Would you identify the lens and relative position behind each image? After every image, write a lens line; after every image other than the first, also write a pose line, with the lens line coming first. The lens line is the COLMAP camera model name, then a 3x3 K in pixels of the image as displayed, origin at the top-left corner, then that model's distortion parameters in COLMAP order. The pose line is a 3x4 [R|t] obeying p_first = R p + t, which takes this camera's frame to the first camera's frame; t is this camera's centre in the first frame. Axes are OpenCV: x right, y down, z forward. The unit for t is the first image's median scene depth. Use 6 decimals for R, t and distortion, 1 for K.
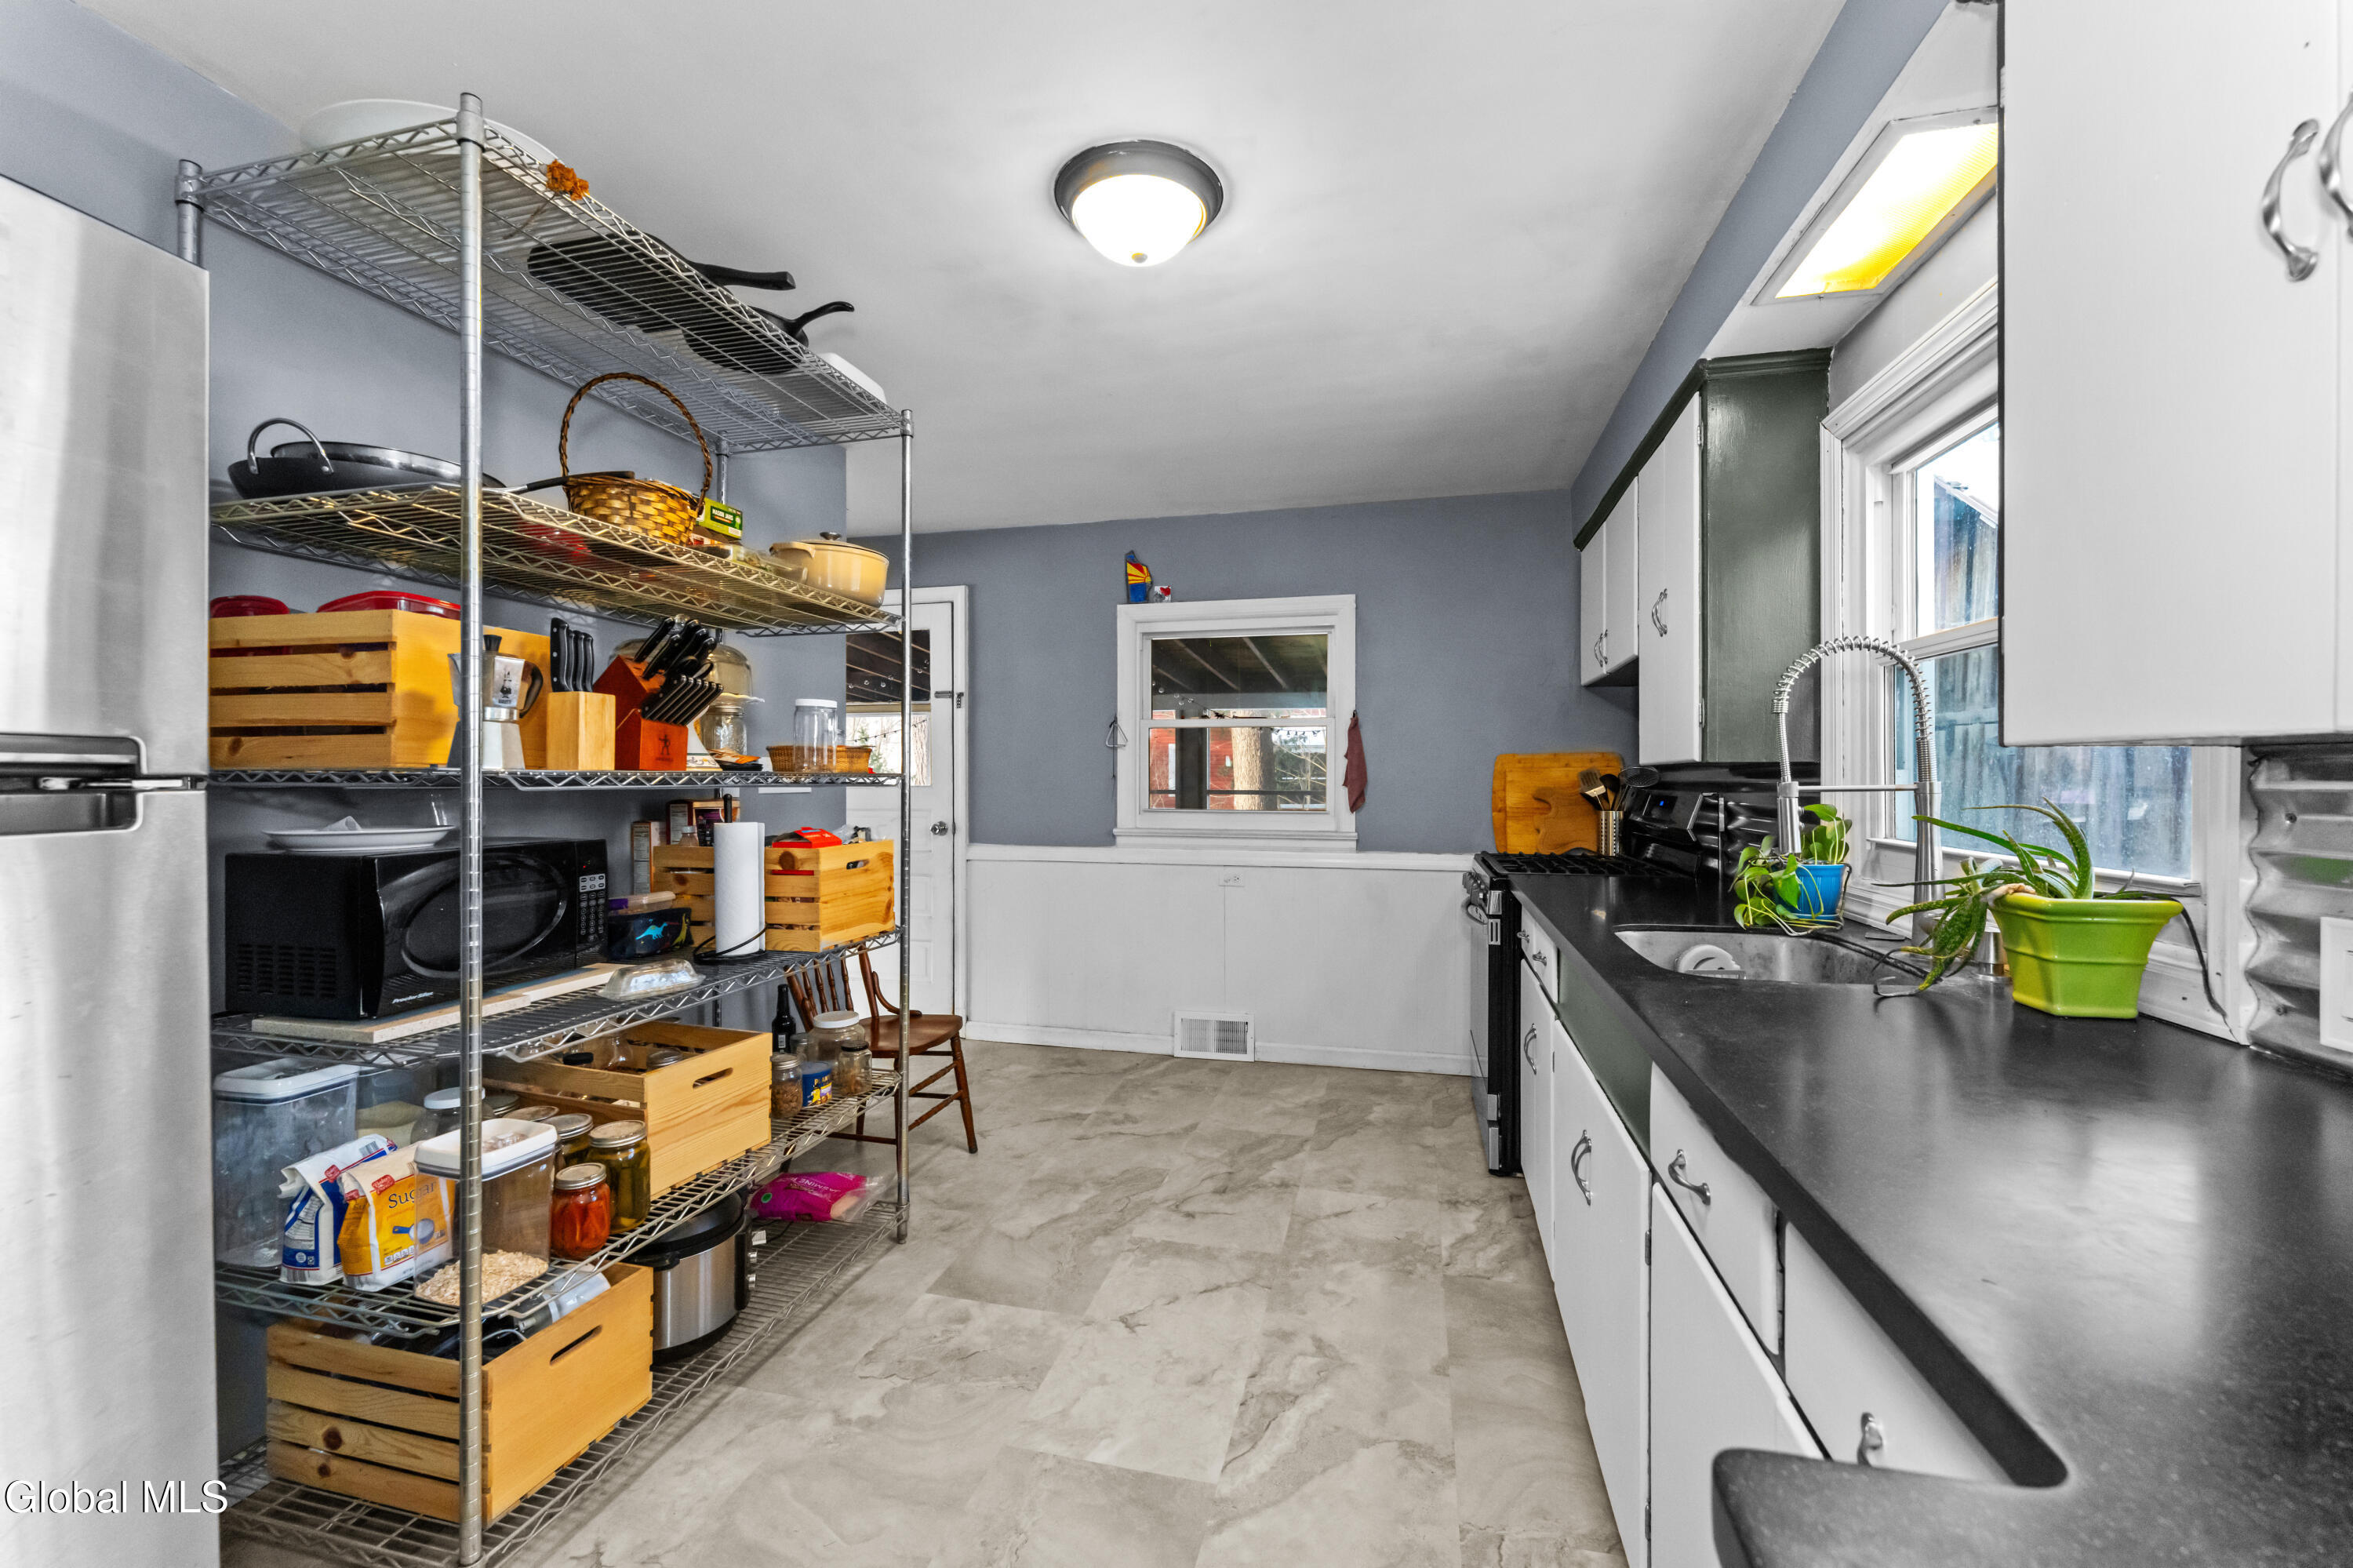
lens RADIAL K [[935.2, 0, 1178.1], [0, 935.2, 781.6], [0, 0, 1]] dist [0.000441, -0.000027]
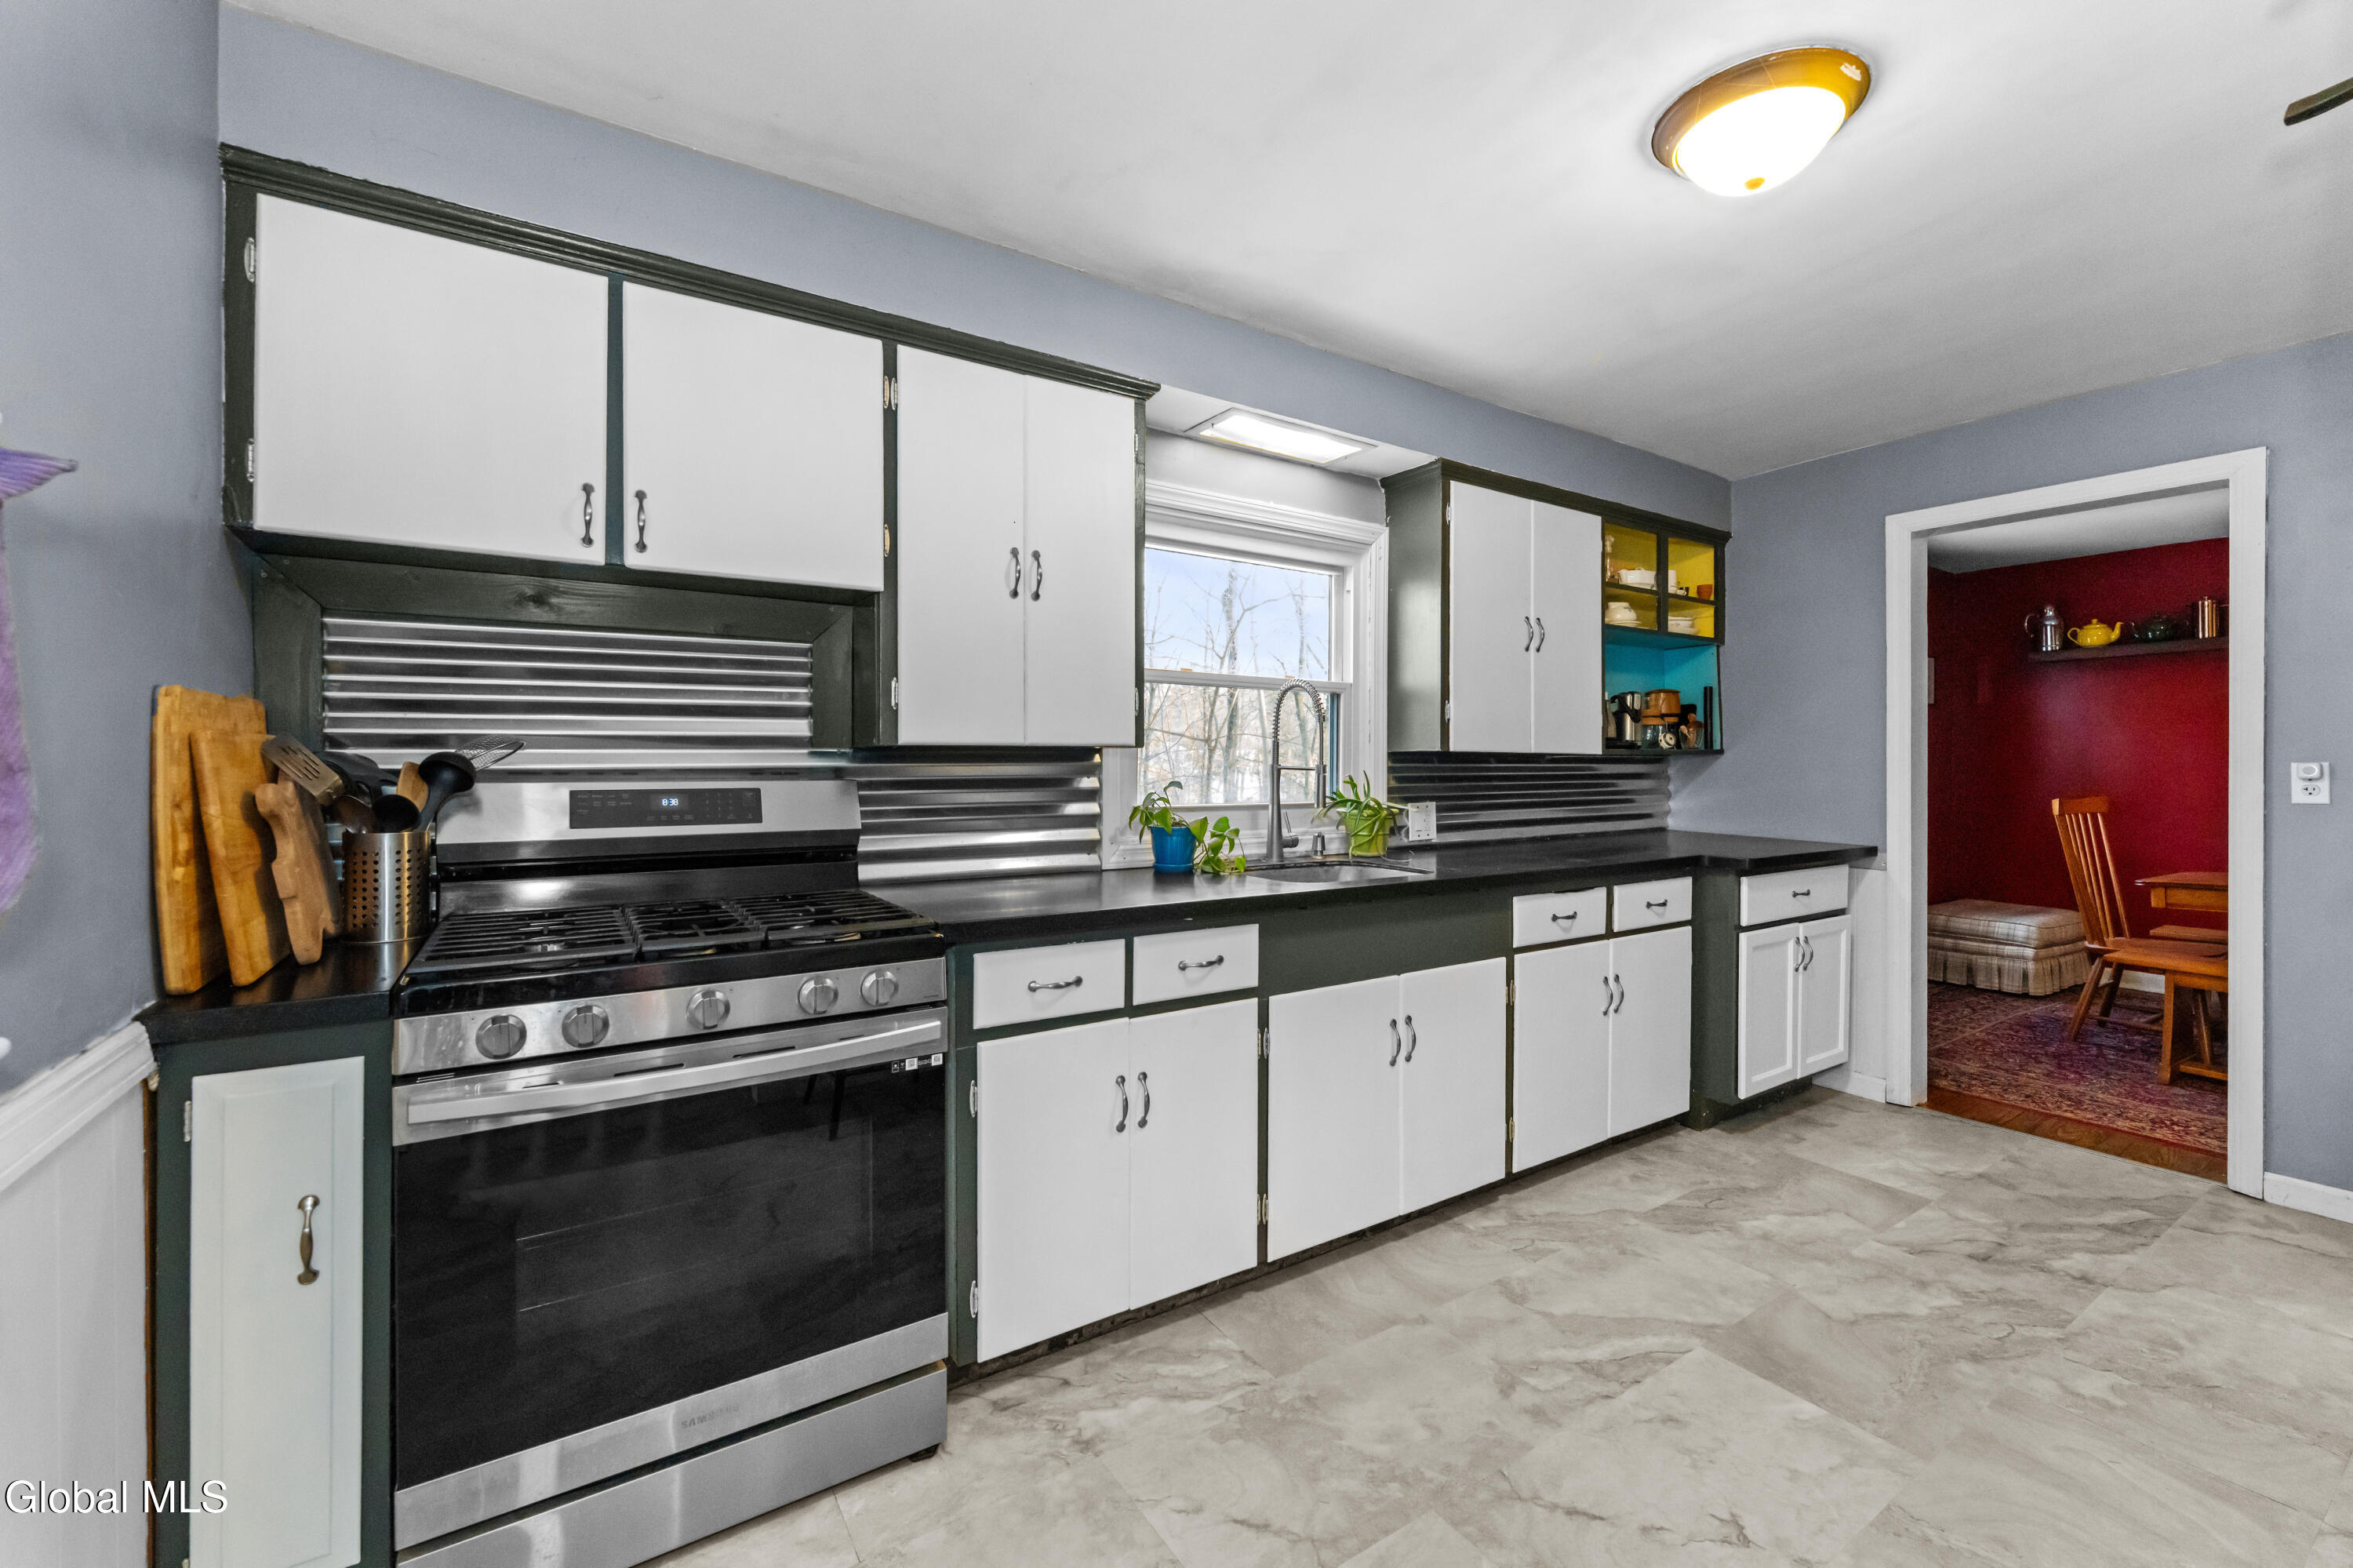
lens RADIAL K [[950.1, 0, 1172.6], [0, 950.1, 764.0], [0, 0, 1]] dist [-0.000218, 0.000087]
pose [[-0.730283, -0.003969, 0.683133, -0.258543], [-0.000956, 0.999988, 0.004789, -0.008719], [-0.683144, 0.002844, -0.730278, 2.053910]]
